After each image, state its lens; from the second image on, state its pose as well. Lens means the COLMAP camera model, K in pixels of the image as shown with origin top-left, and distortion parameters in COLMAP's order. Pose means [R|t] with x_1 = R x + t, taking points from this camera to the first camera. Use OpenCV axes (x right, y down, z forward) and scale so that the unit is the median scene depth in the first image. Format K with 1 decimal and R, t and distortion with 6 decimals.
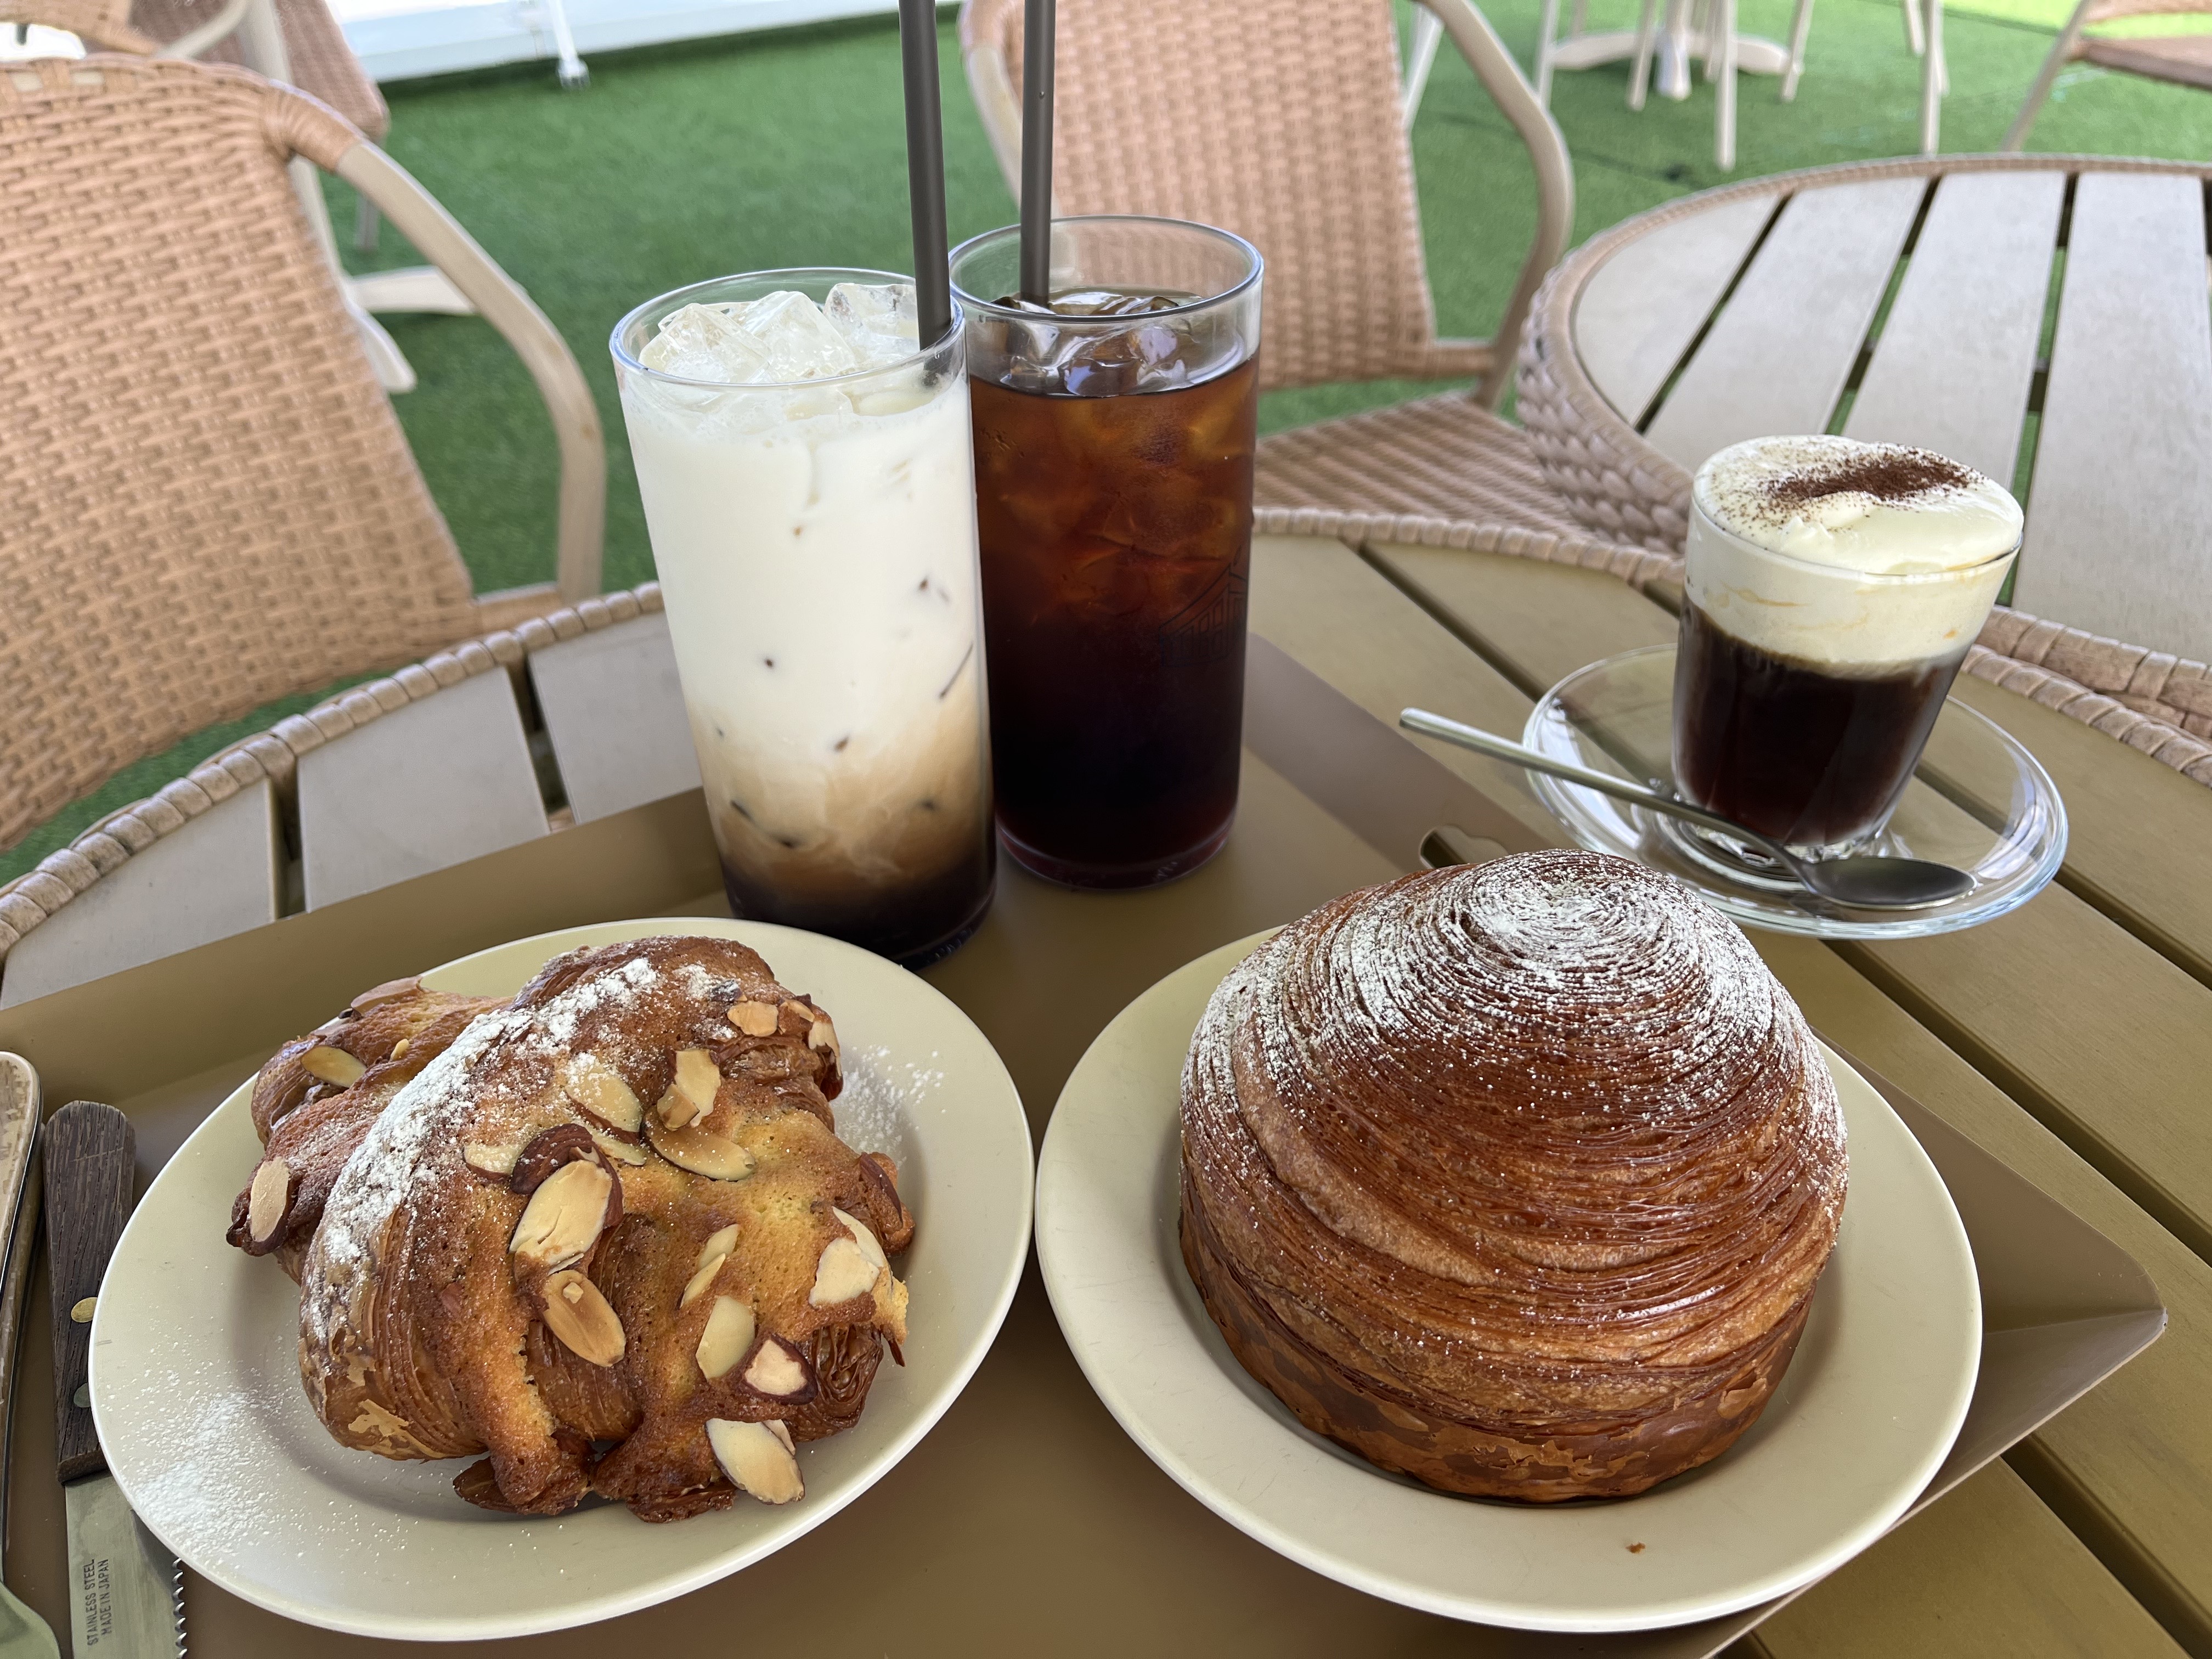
lens RADIAL K [[1710.7, 0, 1106.0], [0, 1710.7, 829.5], [0, 0, 1]] dist [0.054217, -0.092294]
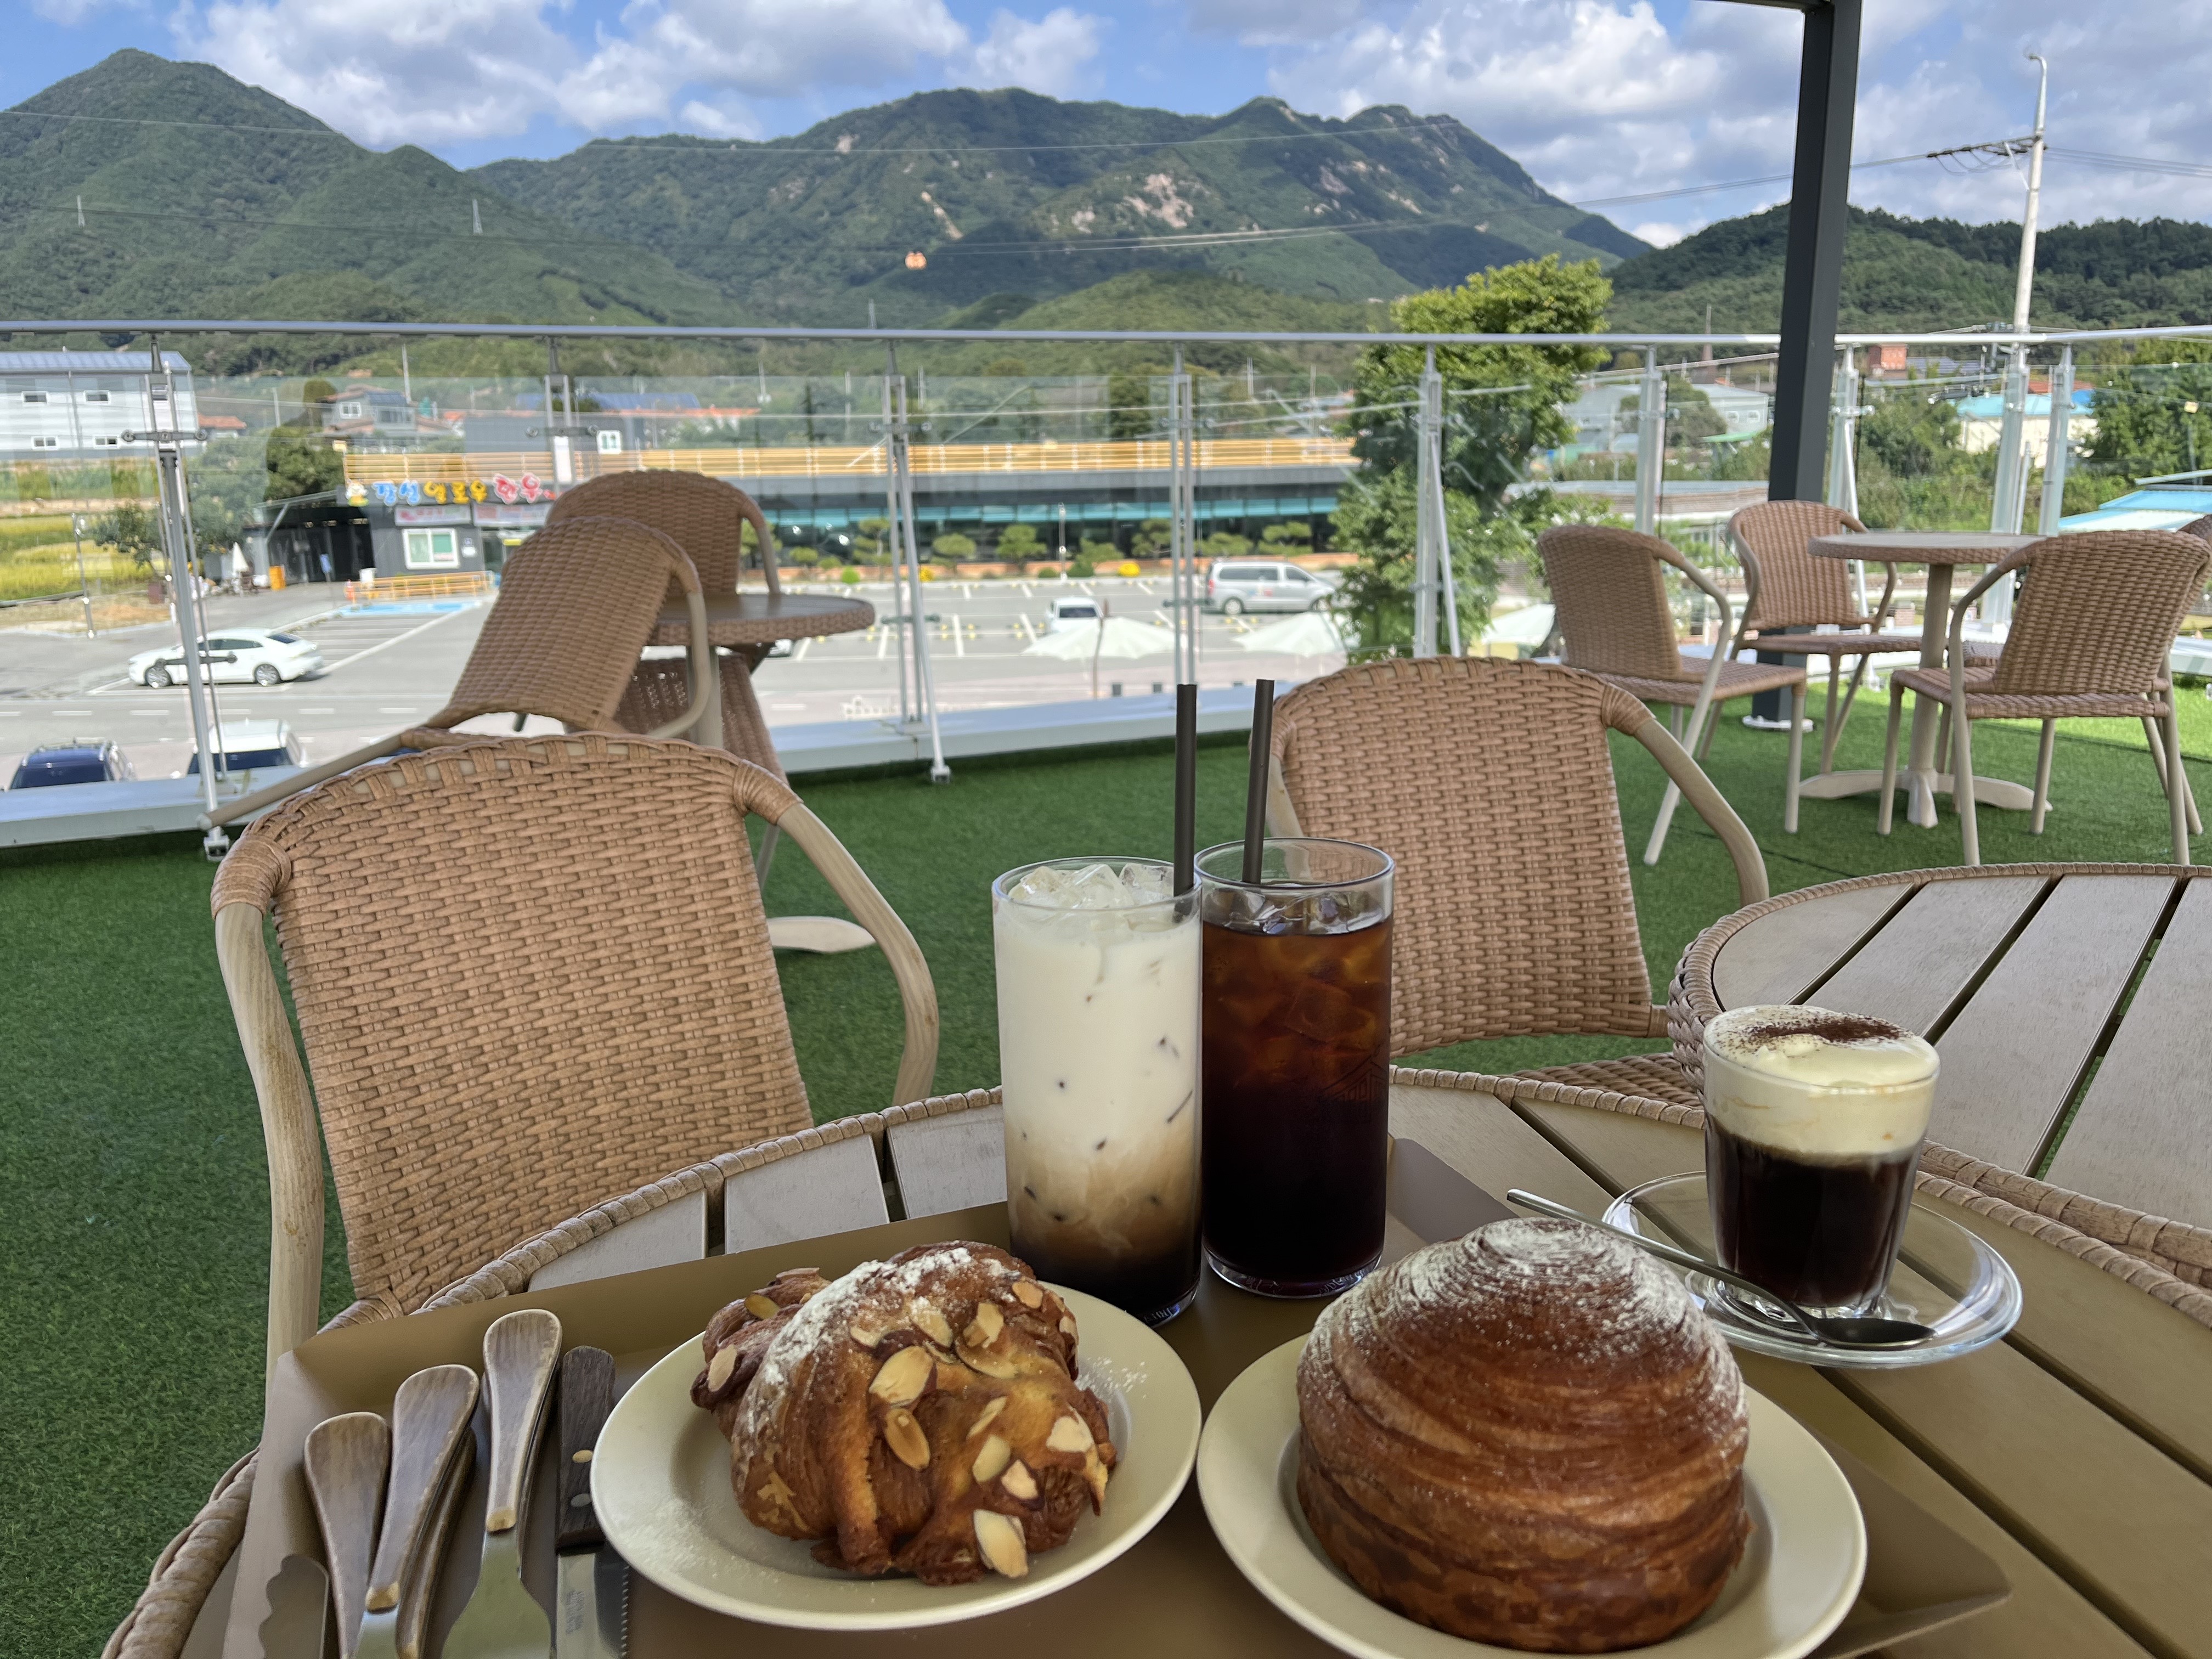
lens RADIAL K [[1710.7, 0, 1106.0], [0, 1710.7, 829.5], [0, 0, 1]] dist [0.054217, -0.092294]
pose [[0.984283, 0.039539, -0.172115, 0.120691], [-0.102002, 0.922887, -0.371317, 0.306456], [0.144161, 0.383037, 0.912415, -0.595023]]
